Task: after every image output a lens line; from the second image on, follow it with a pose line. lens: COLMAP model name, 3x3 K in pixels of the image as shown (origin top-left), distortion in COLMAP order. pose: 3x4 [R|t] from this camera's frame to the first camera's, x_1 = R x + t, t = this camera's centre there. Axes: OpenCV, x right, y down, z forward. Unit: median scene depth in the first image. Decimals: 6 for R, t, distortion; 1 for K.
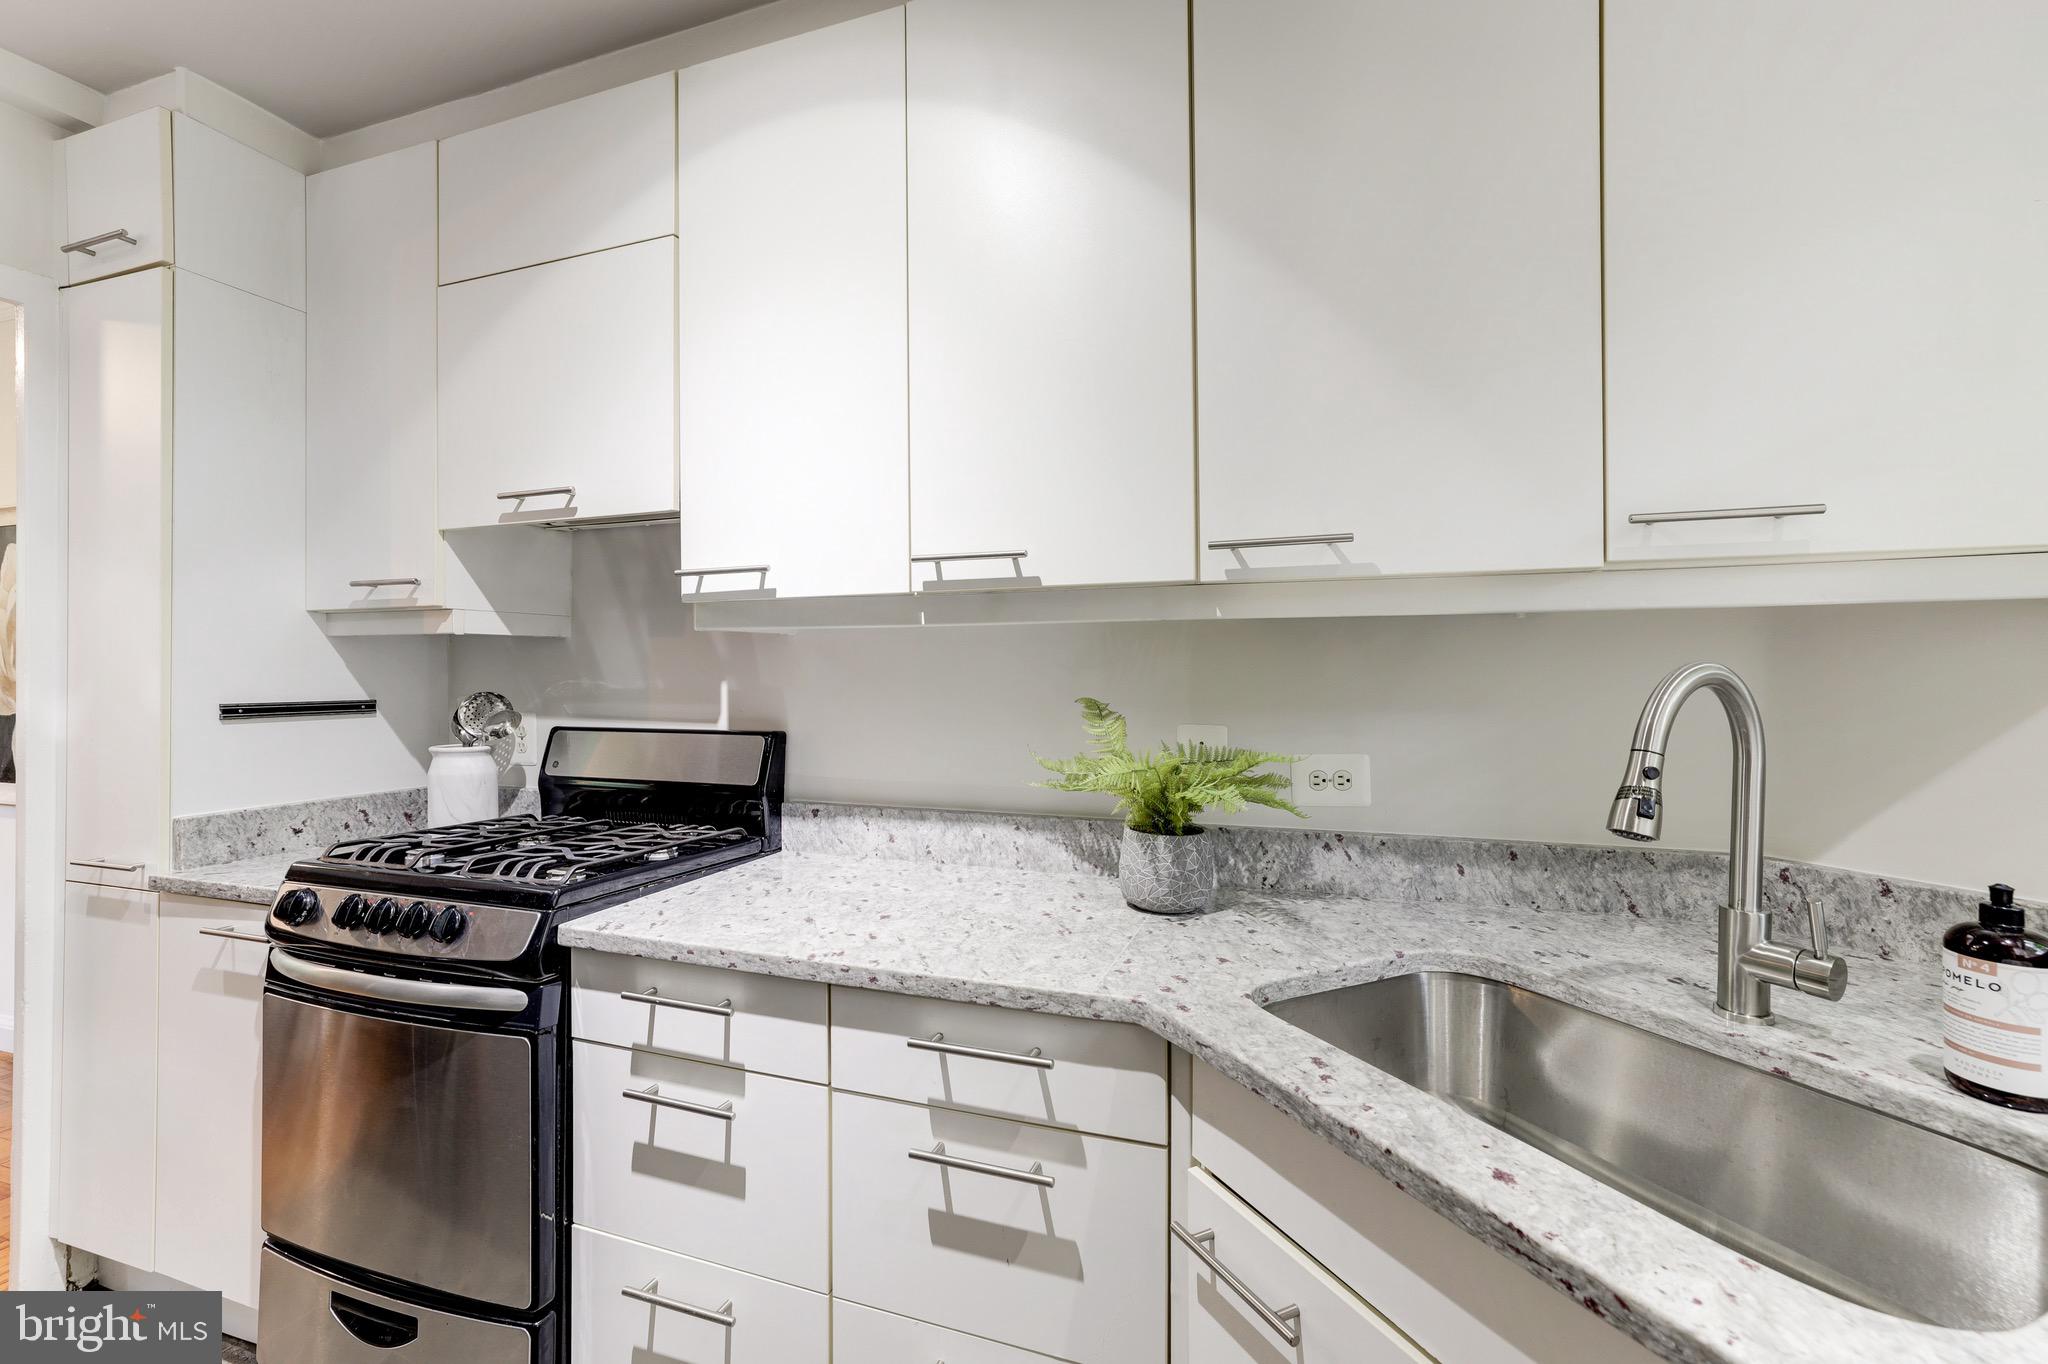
lens RADIAL K [[877.4, 0, 1020.4], [0, 877.4, 670.7], [0, 0, 1]] dist [-0.034063, 0.018738]
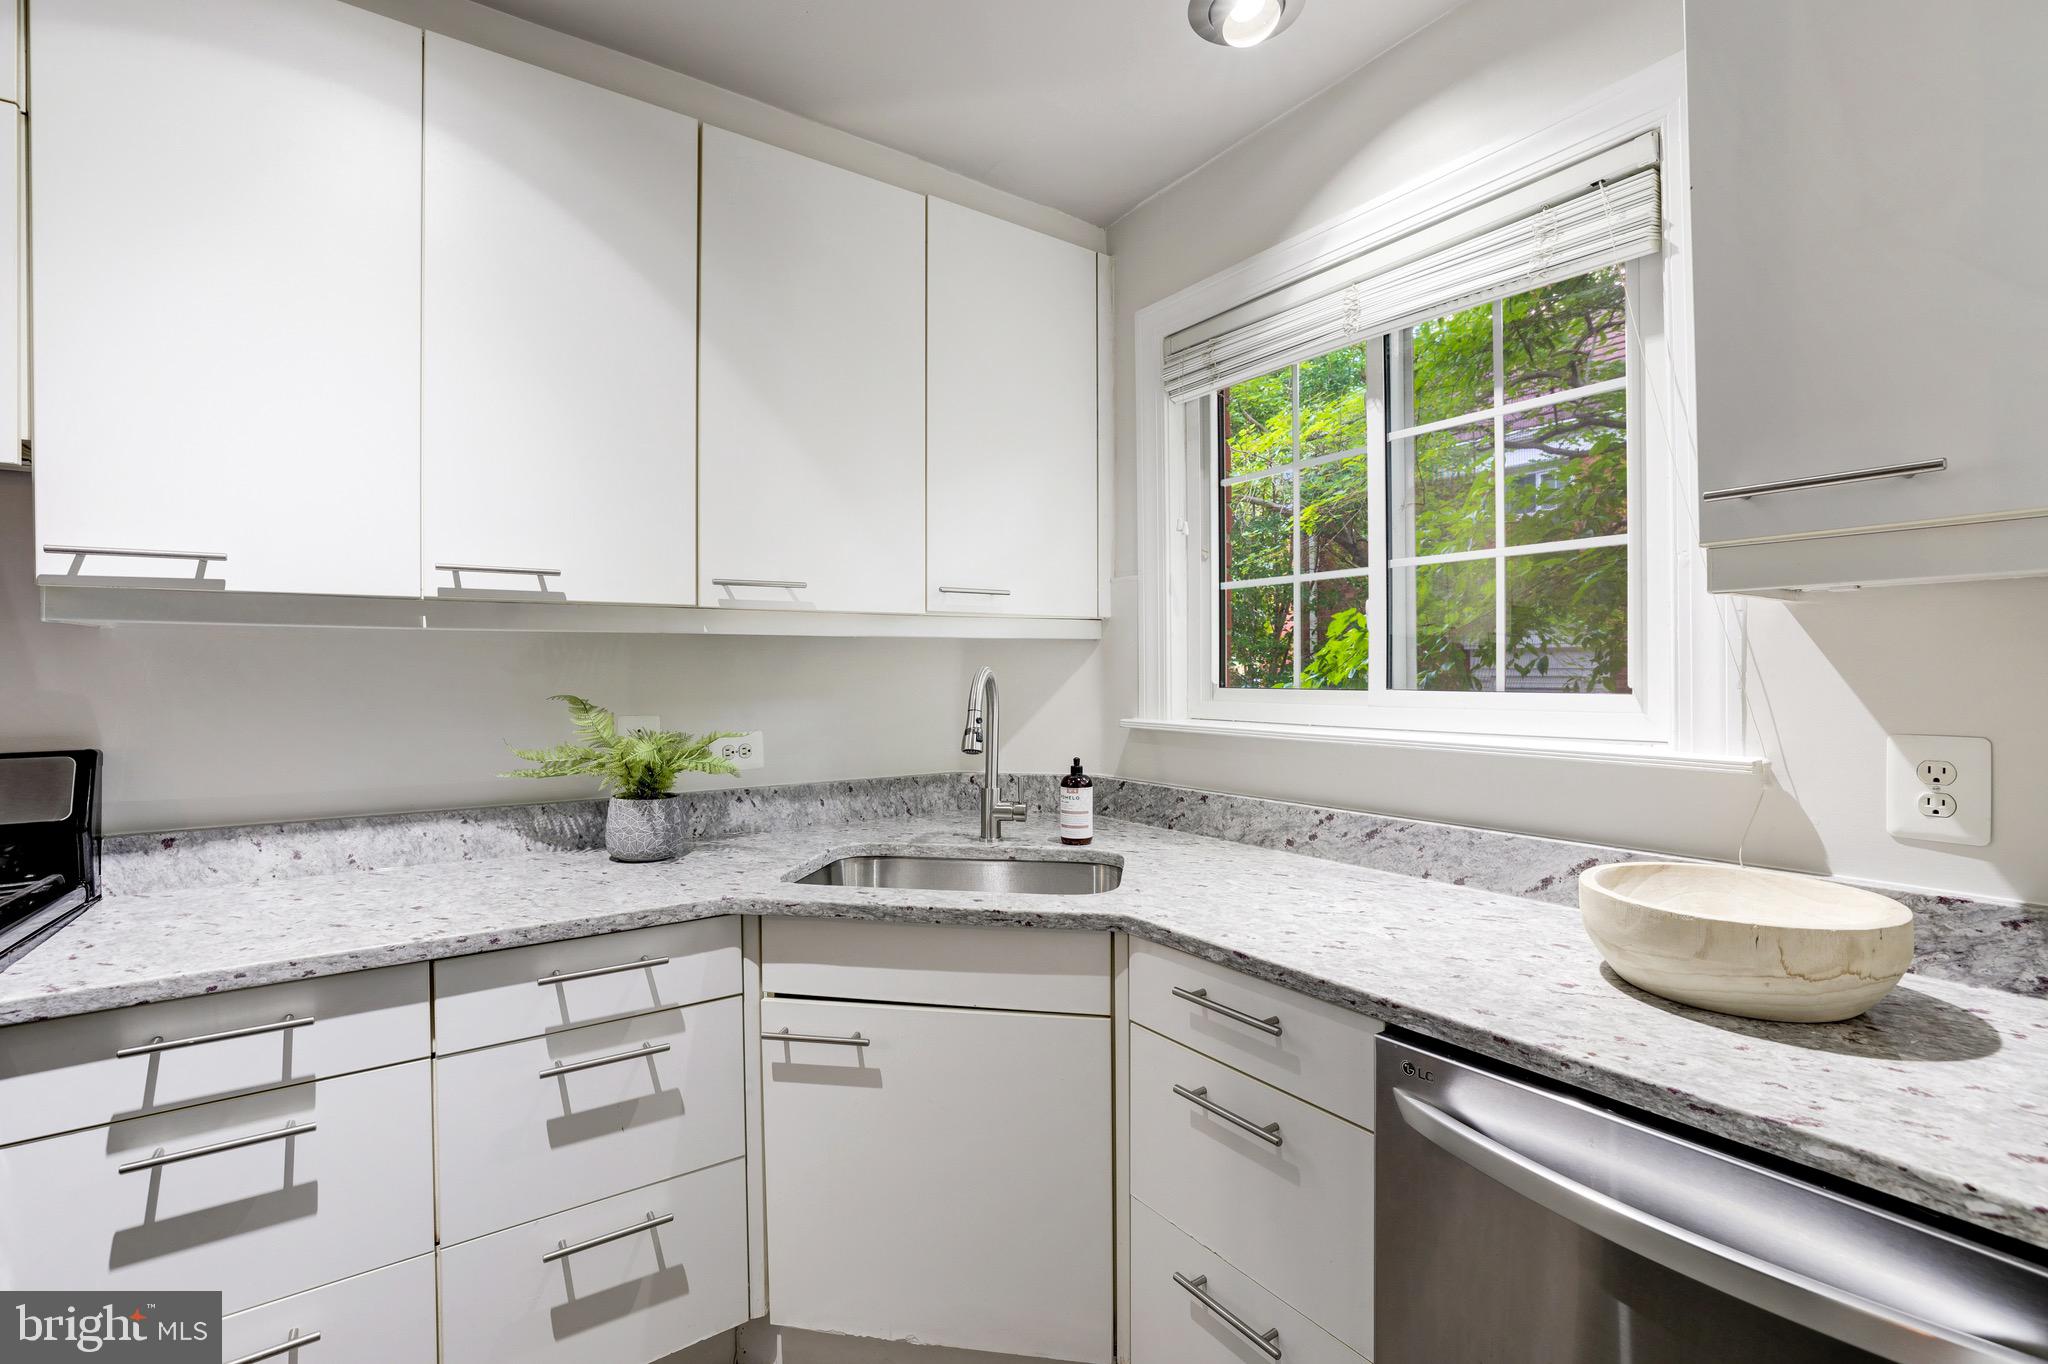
lens RADIAL K [[885.6, 0, 1022.7], [0, 885.6, 674.7], [0, 0, 1]] dist [-0.053935, 0.018752]
pose [[0.574823, -0.002997, 0.818272, -0.584542], [0.002358, 0.999995, 0.002006, 0.002922], [-0.818274, 0.000776, 0.574828, -0.185413]]
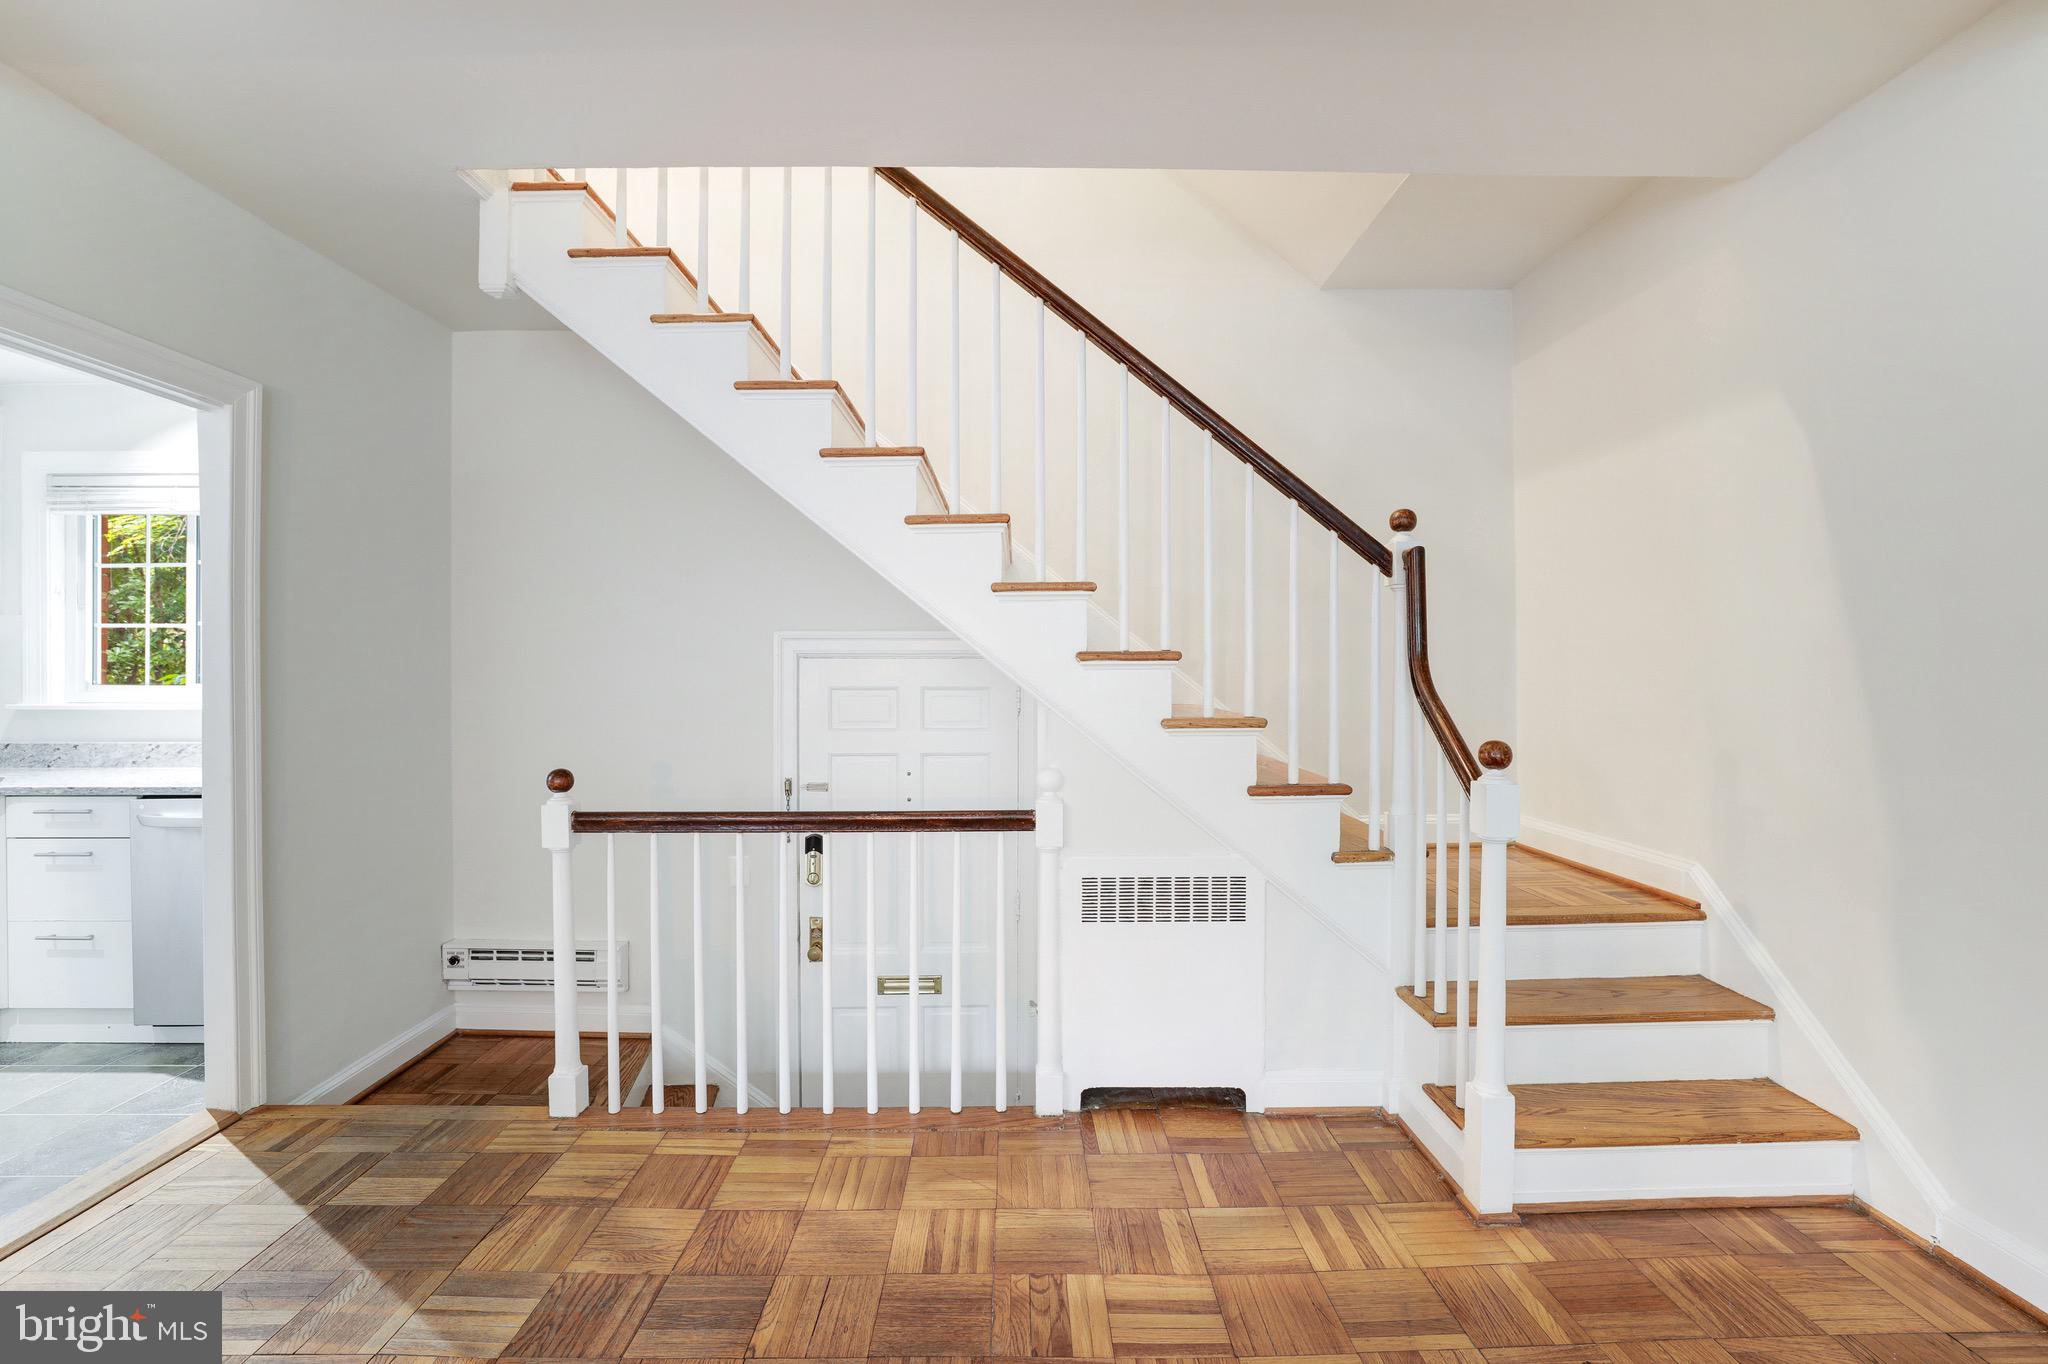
lens RADIAL K [[885.6, 0, 1022.7], [0, 885.6, 674.7], [0, 0, 1]] dist [-0.053935, 0.018752]
pose [[-0.354837, -0.000287, 0.934928, -2.606437], [0.001289, 0.999999, 0.000796, 0.001447], [-0.934927, 0.001487, -0.354837, -1.340197]]
